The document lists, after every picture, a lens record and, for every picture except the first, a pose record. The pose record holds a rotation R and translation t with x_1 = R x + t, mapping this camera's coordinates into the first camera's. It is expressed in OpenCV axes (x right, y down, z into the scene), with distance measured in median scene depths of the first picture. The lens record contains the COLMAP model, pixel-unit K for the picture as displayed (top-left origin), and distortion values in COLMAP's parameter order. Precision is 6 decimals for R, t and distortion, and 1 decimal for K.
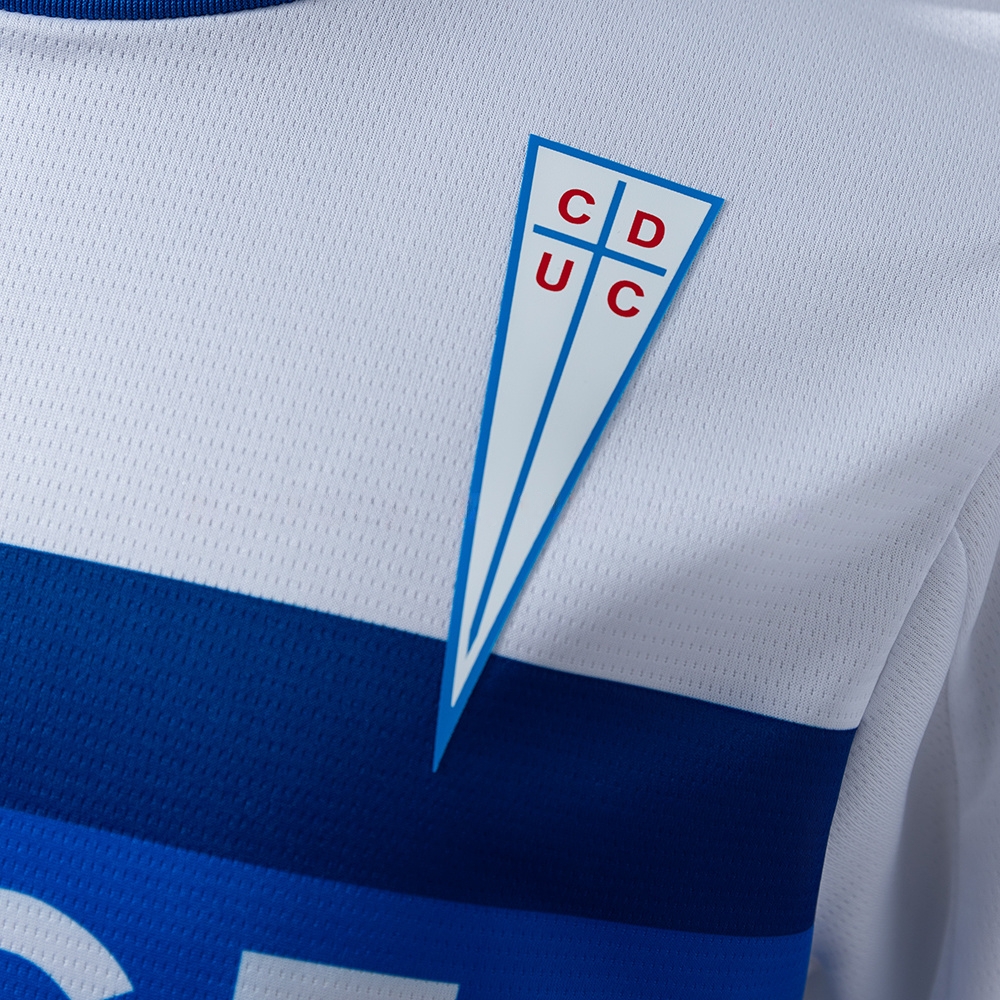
lens RADIAL K [[1771.9, 0, 500.3], [0, 1771.9, 490.5], [0, 0, 1]] dist [0.035698, 0.000000]
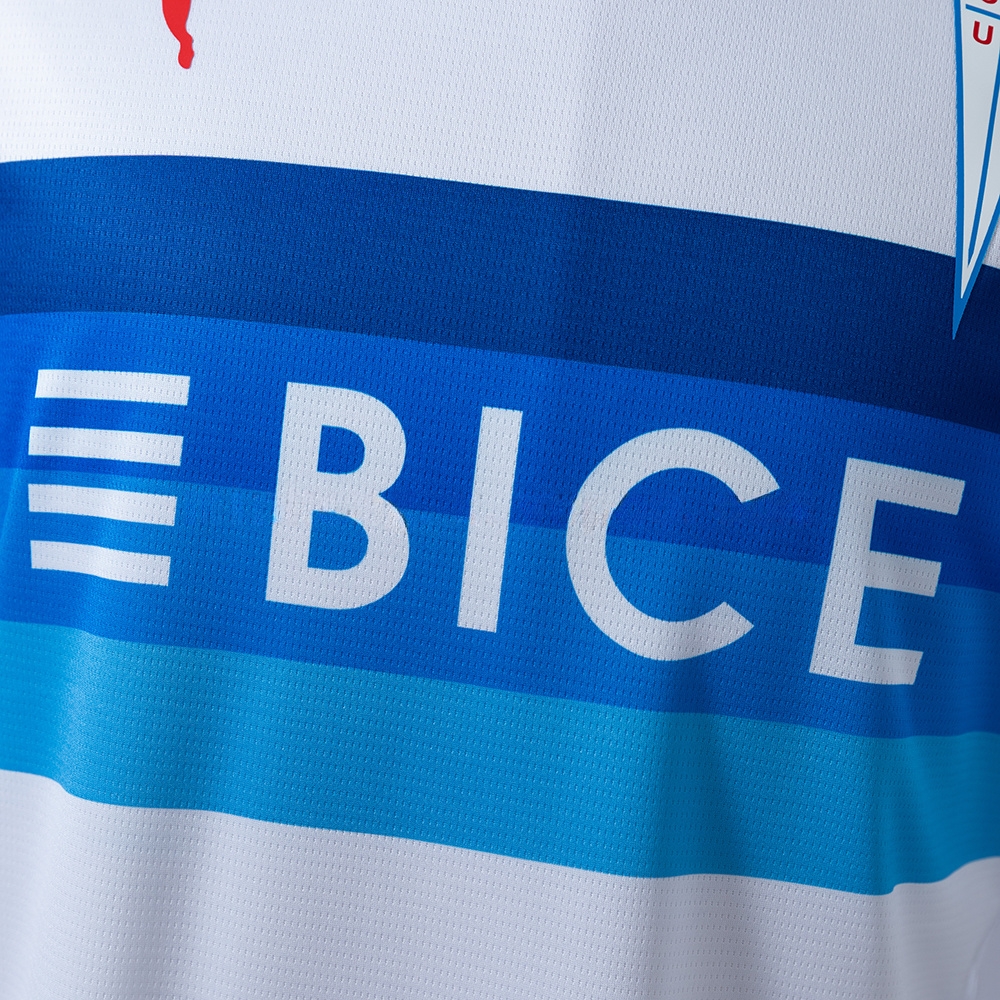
lens RADIAL K [[1771.9, 0, 510.2], [0, 1771.9, 502.2], [0, 0, 1]] dist [0.035698, 0.000000]
pose [[0.977969, -0.053194, 0.201861, -0.746348], [0.060234, 0.997766, -0.028893, 0.323333], [-0.199873, 0.040415, 0.978988, -0.459300]]
